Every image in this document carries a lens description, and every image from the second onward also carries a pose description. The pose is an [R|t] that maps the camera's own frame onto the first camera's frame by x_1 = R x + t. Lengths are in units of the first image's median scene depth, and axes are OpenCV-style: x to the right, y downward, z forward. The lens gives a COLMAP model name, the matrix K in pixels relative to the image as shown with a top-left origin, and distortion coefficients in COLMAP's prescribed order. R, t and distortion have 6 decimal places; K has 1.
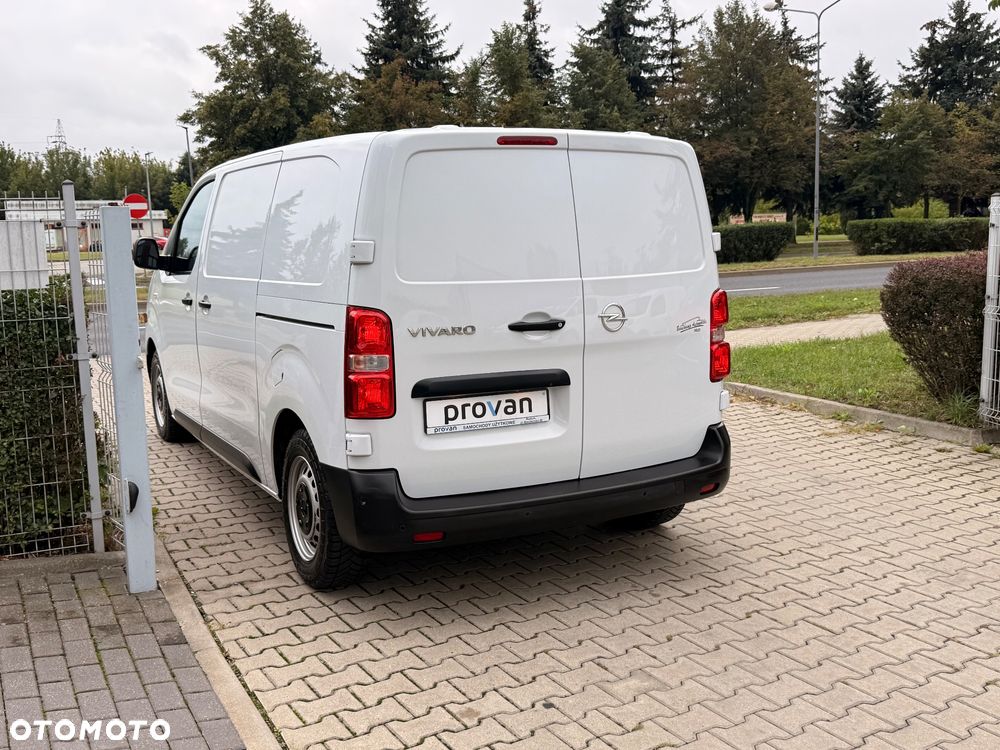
lens RADIAL K [[973.0, 0, 498.2], [0, 973.0, 379.0], [0, 0, 1]] dist [0.197481, -0.420485]
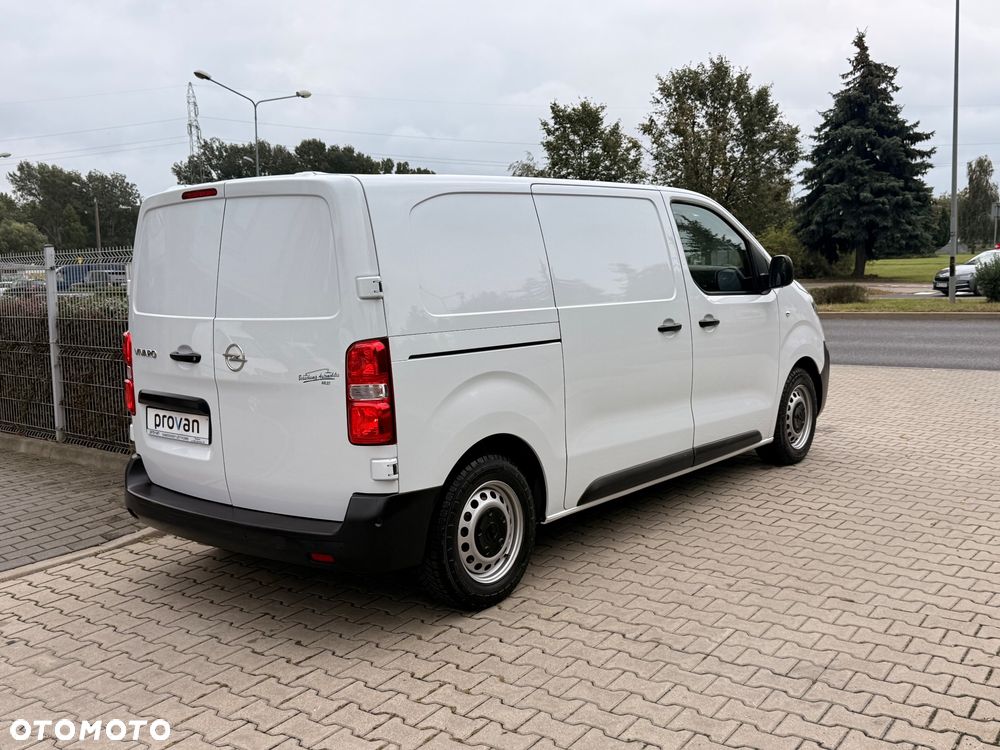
lens RADIAL K [[975.9, 0, 501.3], [0, 975.9, 379.7], [0, 0, 1]] dist [0.183775, -0.402207]
pose [[0.389767, 0.118832, -0.913214, 1.103777], [-0.113200, 0.990302, 0.080548, -0.145383], [0.913929, 0.071981, 0.399439, 0.786193]]
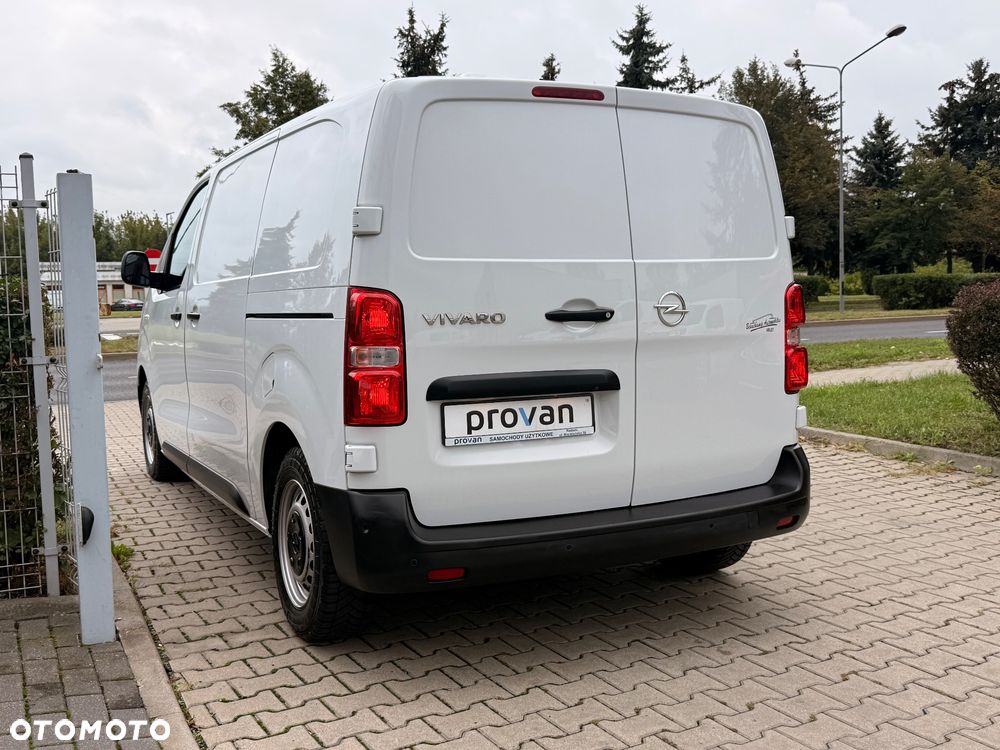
lens RADIAL K [[975.9, 0, 501.3], [0, 975.9, 379.7], [0, 0, 1]] dist [0.183775, -0.402207]
pose [[0.999892, 0.001471, -0.014640, -0.012805], [-0.002379, 0.998062, -0.062178, 0.045225], [0.014520, 0.062206, 0.997958, 0.163273]]
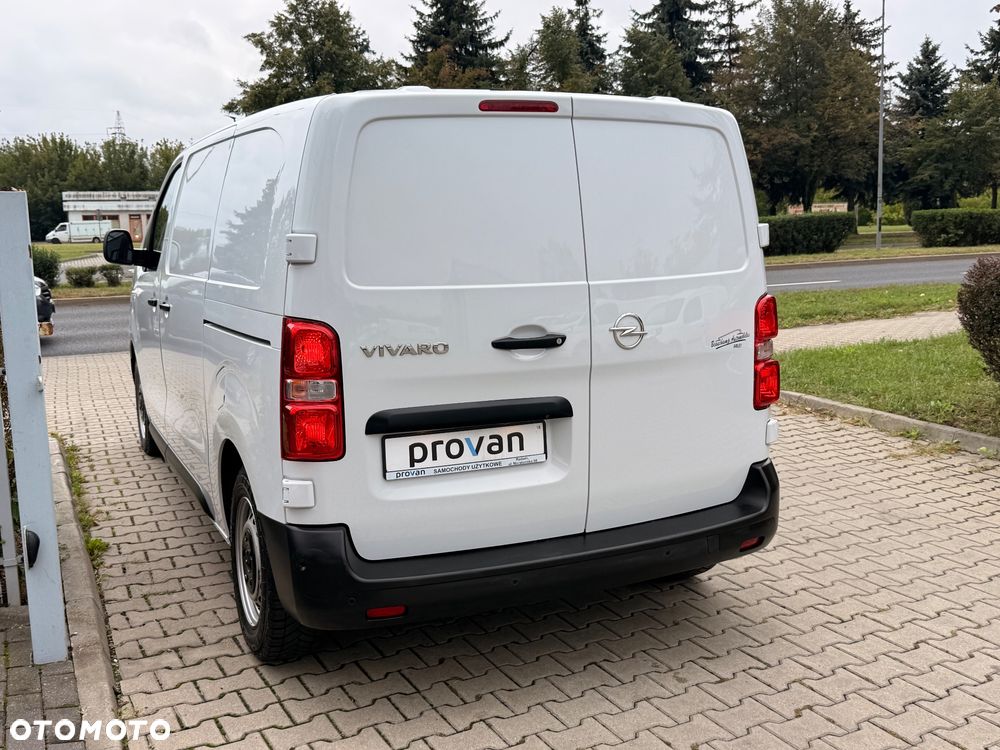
lens RADIAL K [[975.9, 0, 501.3], [0, 975.9, 379.7], [0, 0, 1]] dist [0.183775, -0.402207]
pose [[0.998734, 0.008378, -0.049603, 0.050711], [-0.007891, 0.999919, 0.009996, -0.028810], [0.049682, -0.009592, 0.998719, 0.188765]]
